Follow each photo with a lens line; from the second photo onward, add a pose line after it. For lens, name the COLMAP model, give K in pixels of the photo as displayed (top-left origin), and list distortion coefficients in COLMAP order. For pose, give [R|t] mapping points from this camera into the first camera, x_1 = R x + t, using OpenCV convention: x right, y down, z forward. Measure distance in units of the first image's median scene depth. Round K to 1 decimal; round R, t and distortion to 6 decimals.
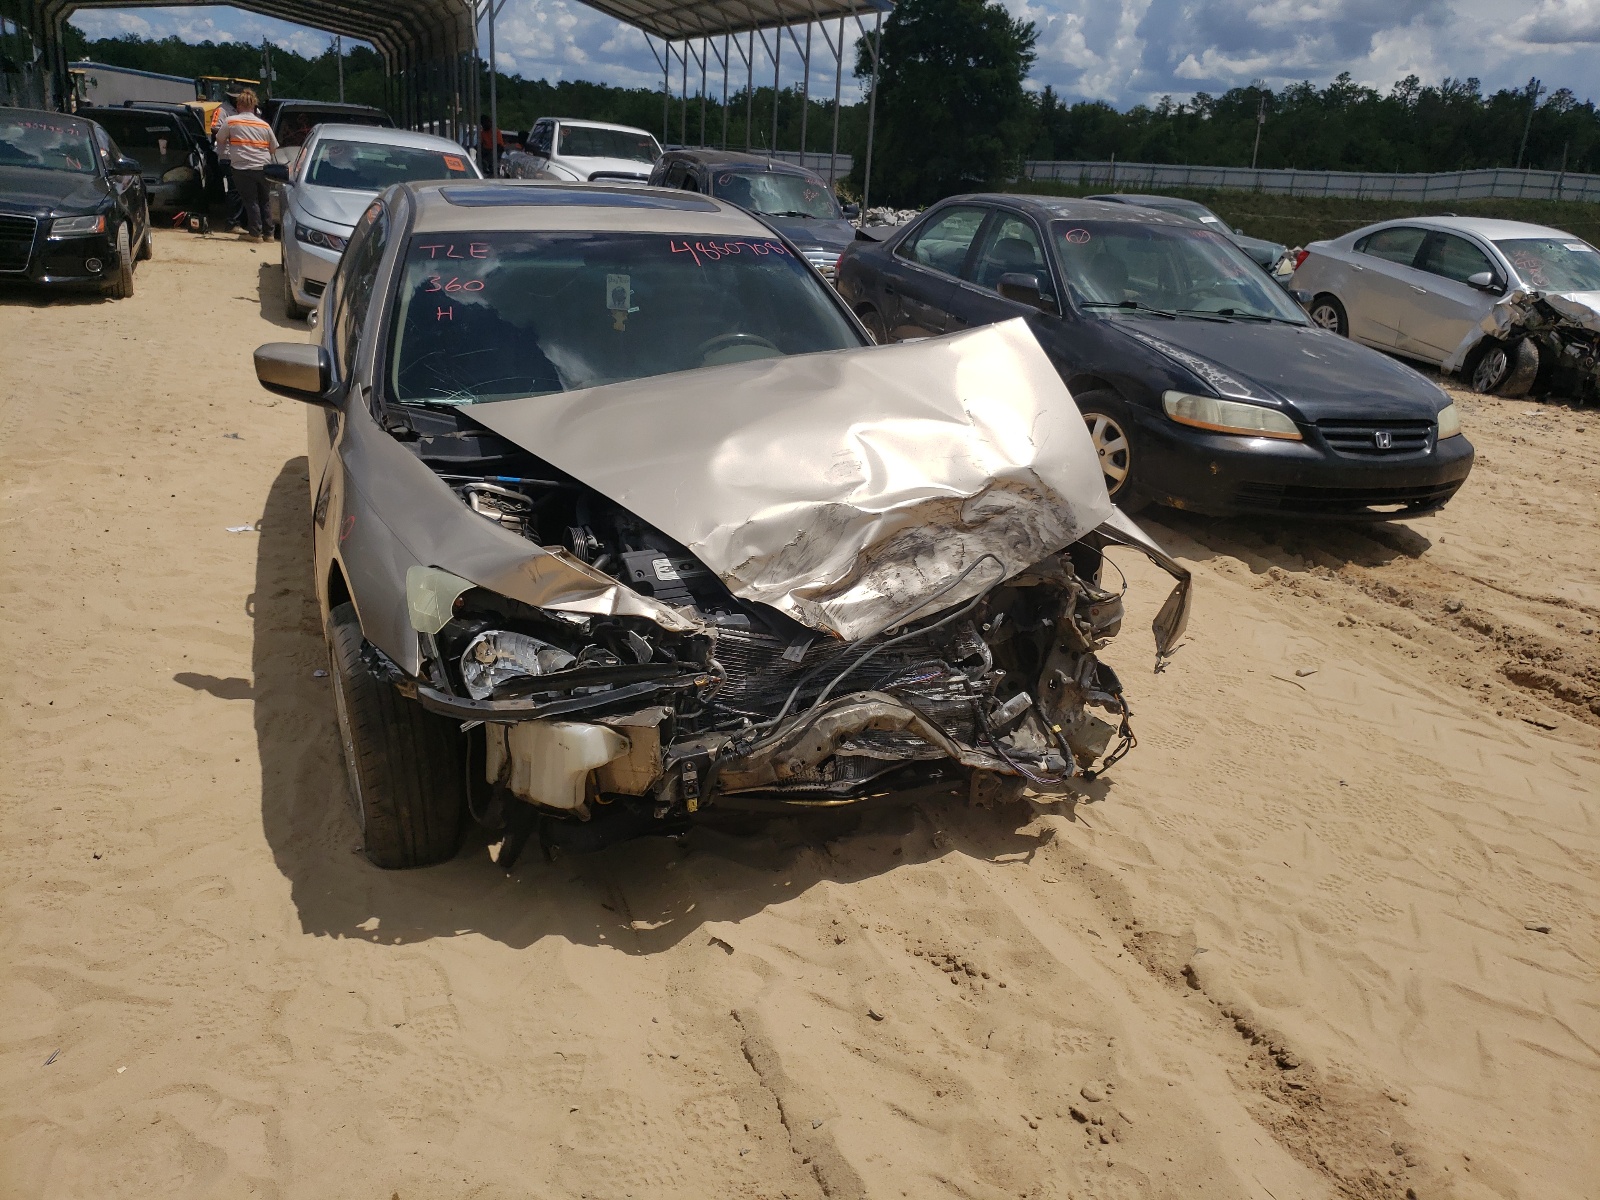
lens RADIAL K [[1227.2, 0, 802.5], [0, 1227.2, 567.1], [0, 0, 1]] dist [0.006334, -0.000678]
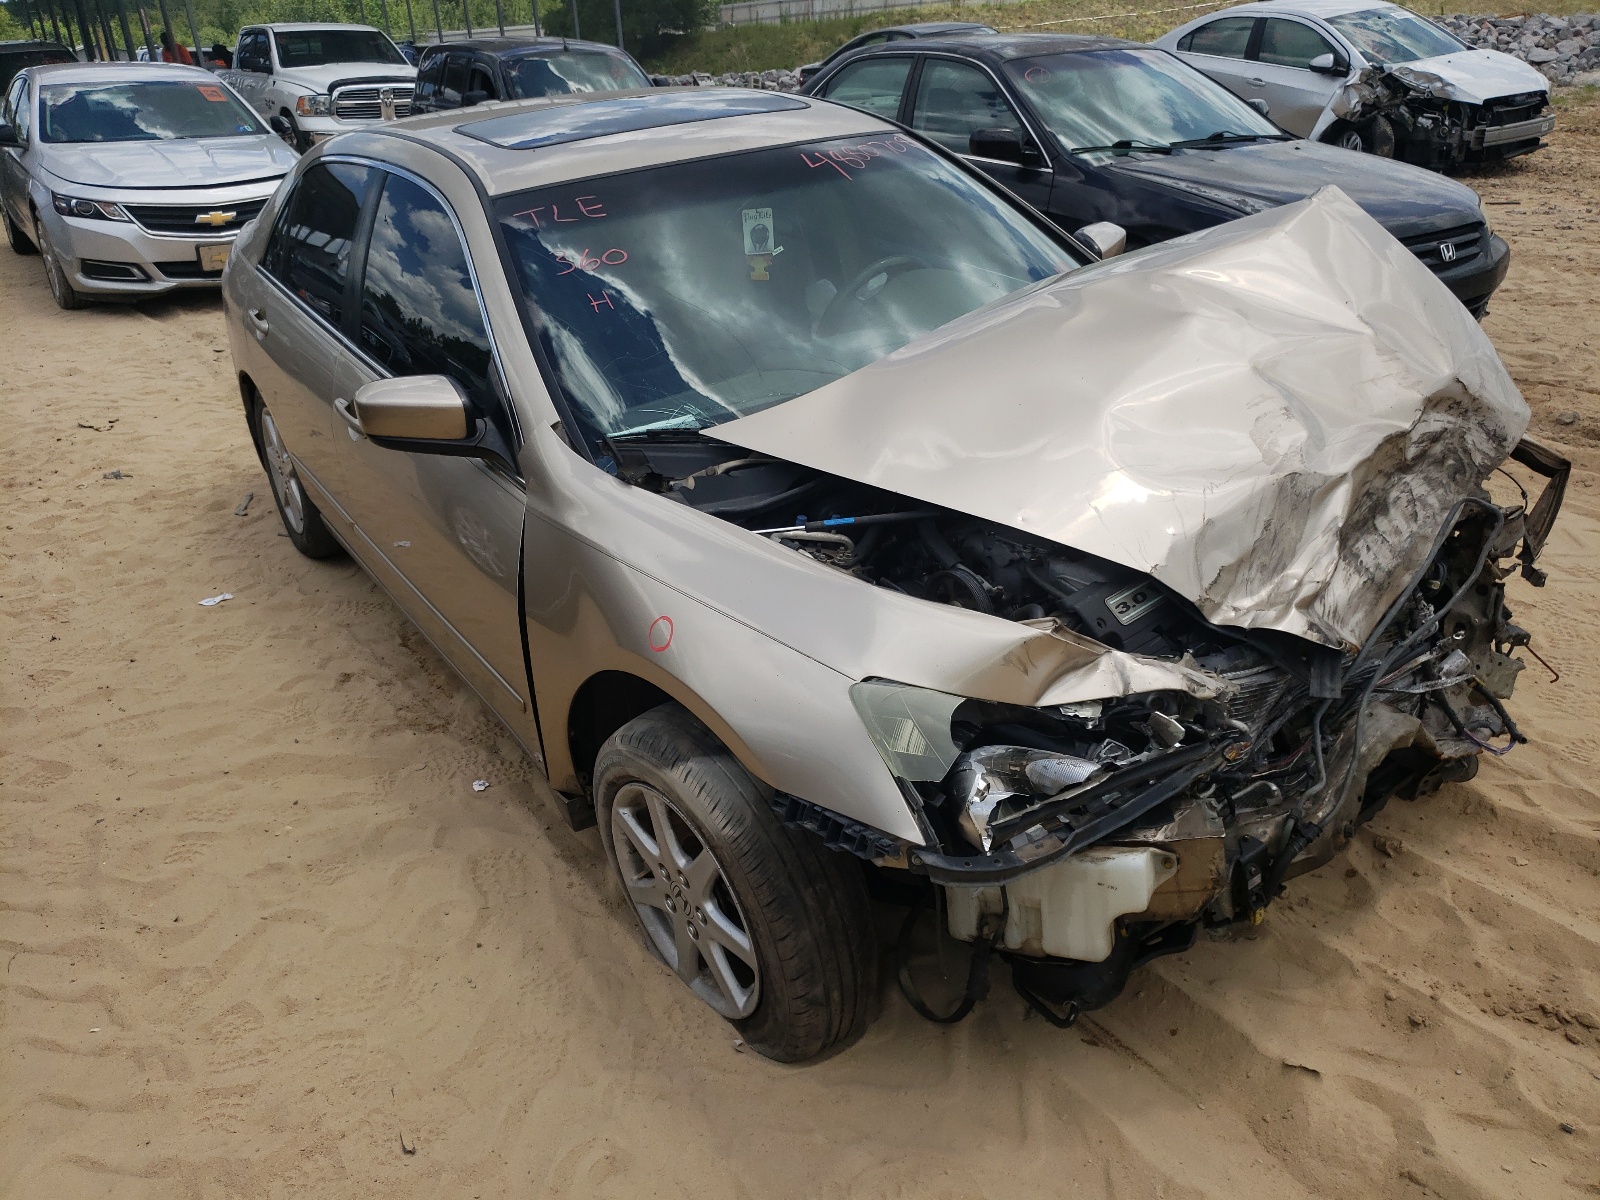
lens RADIAL K [[1233.2, 0, 800.0], [0, 1233.2, 600.0], [0, 0, 1]] dist [0.010233, 0.004247]
pose [[0.970001, -0.202162, 0.135014, -0.357379], [0.184426, 0.973792, 0.133101, -0.123164], [-0.158383, -0.104208, 0.981863, 0.266455]]
